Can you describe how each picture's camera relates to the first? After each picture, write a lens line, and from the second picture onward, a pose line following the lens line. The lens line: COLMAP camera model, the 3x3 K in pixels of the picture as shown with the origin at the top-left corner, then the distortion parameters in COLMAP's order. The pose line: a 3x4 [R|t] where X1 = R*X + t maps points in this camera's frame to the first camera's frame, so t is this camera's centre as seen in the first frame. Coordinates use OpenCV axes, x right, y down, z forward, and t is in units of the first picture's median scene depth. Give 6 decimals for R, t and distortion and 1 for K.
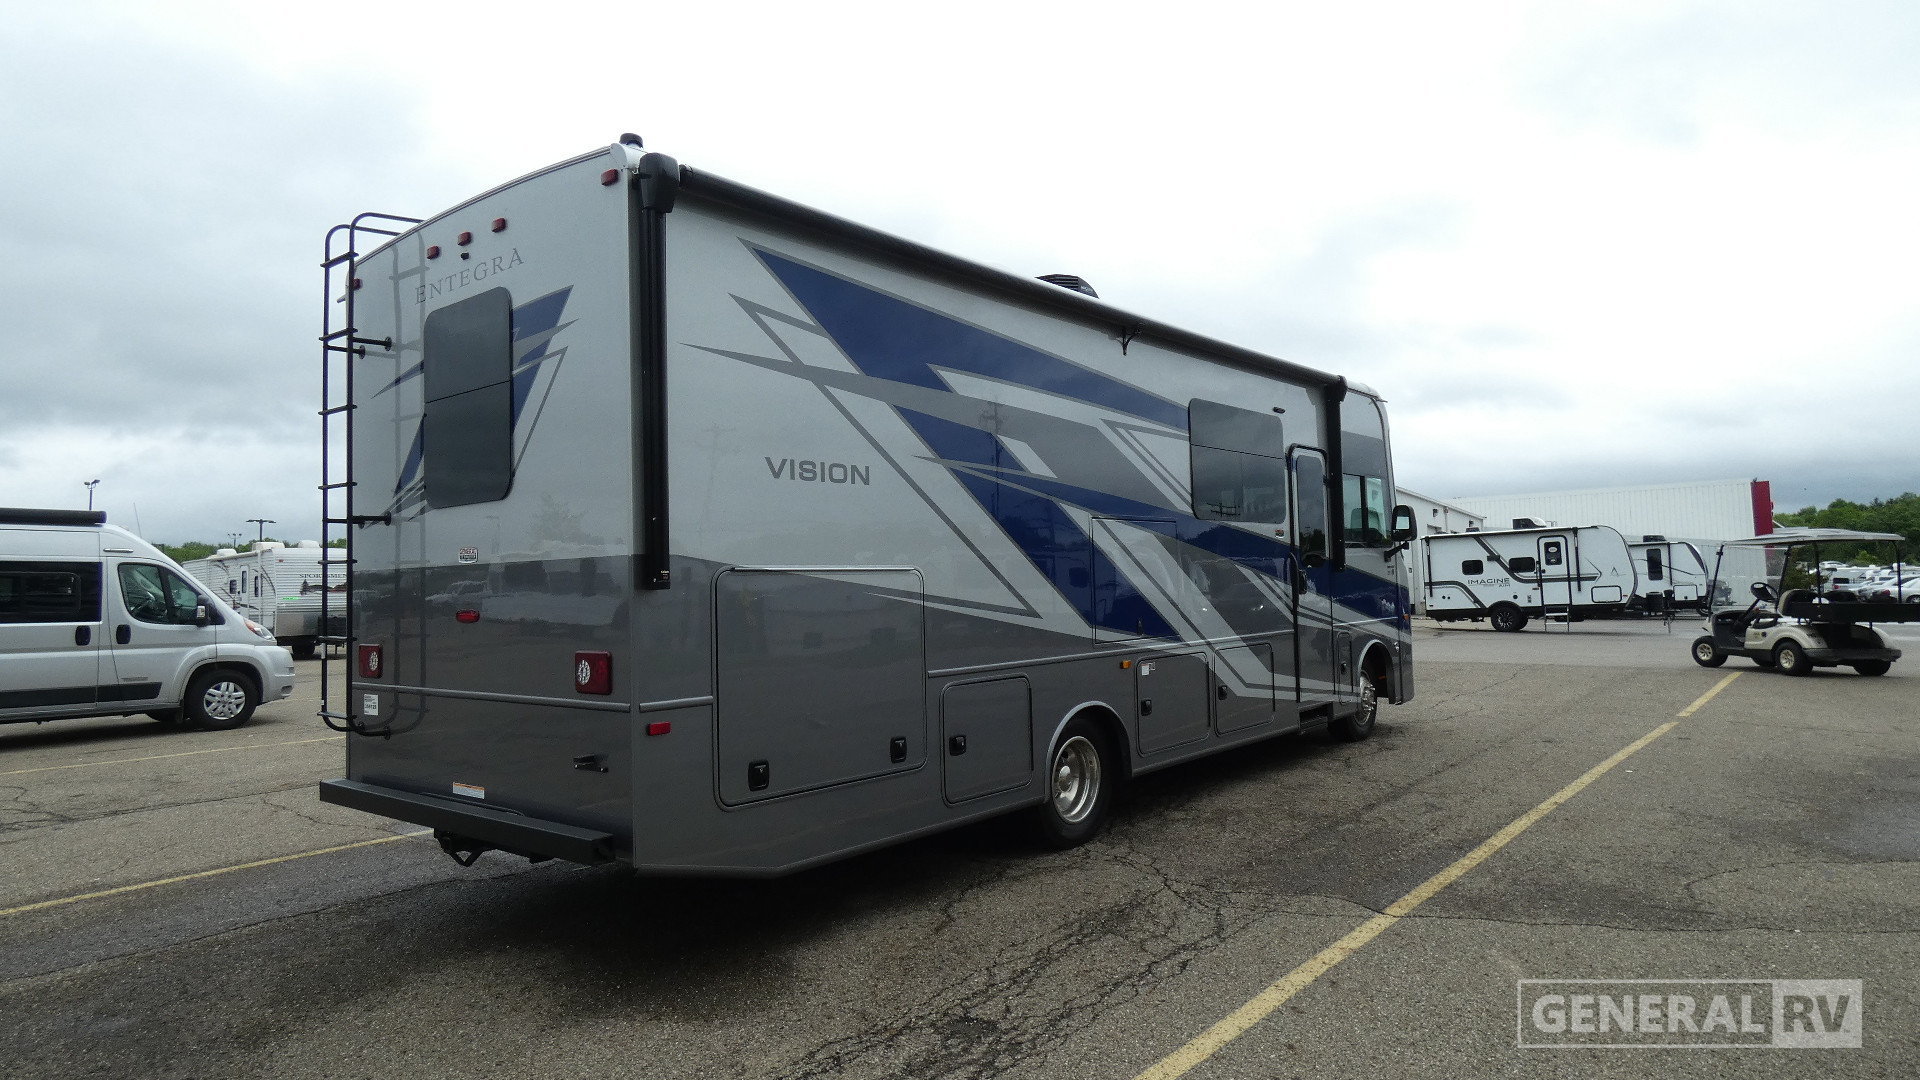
lens RADIAL K [[1141.8, 0, 963.4], [0, 1141.8, 536.5], [0, 0, 1]] dist [-0.009203, -0.001330]
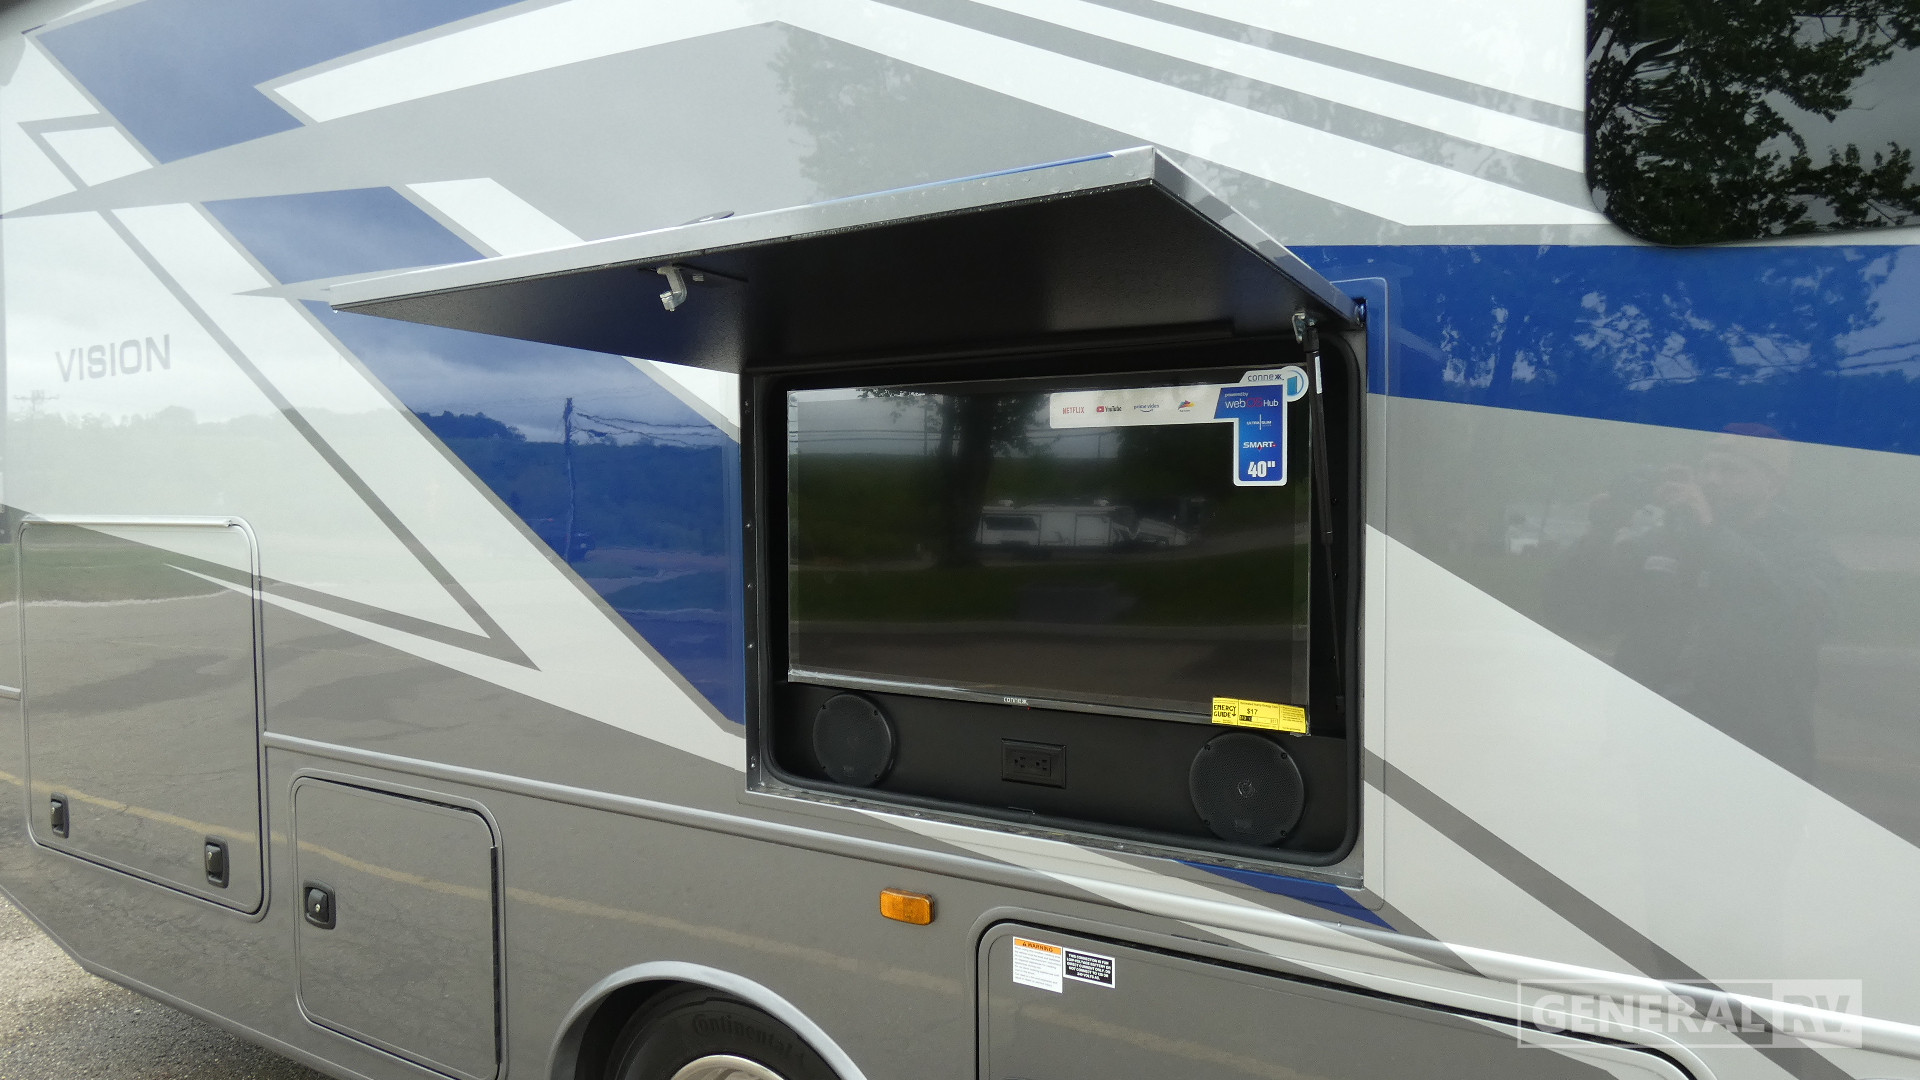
lens RADIAL K [[1141.8, 0, 963.4], [0, 1141.8, 536.5], [0, 0, 1]] dist [-0.009203, -0.001330]
pose [[0.166812, 0.061257, -0.984084, 0.483403], [0.043547, 0.996637, 0.069420, 0.012830], [0.985027, -0.054434, 0.163583, 1.192591]]
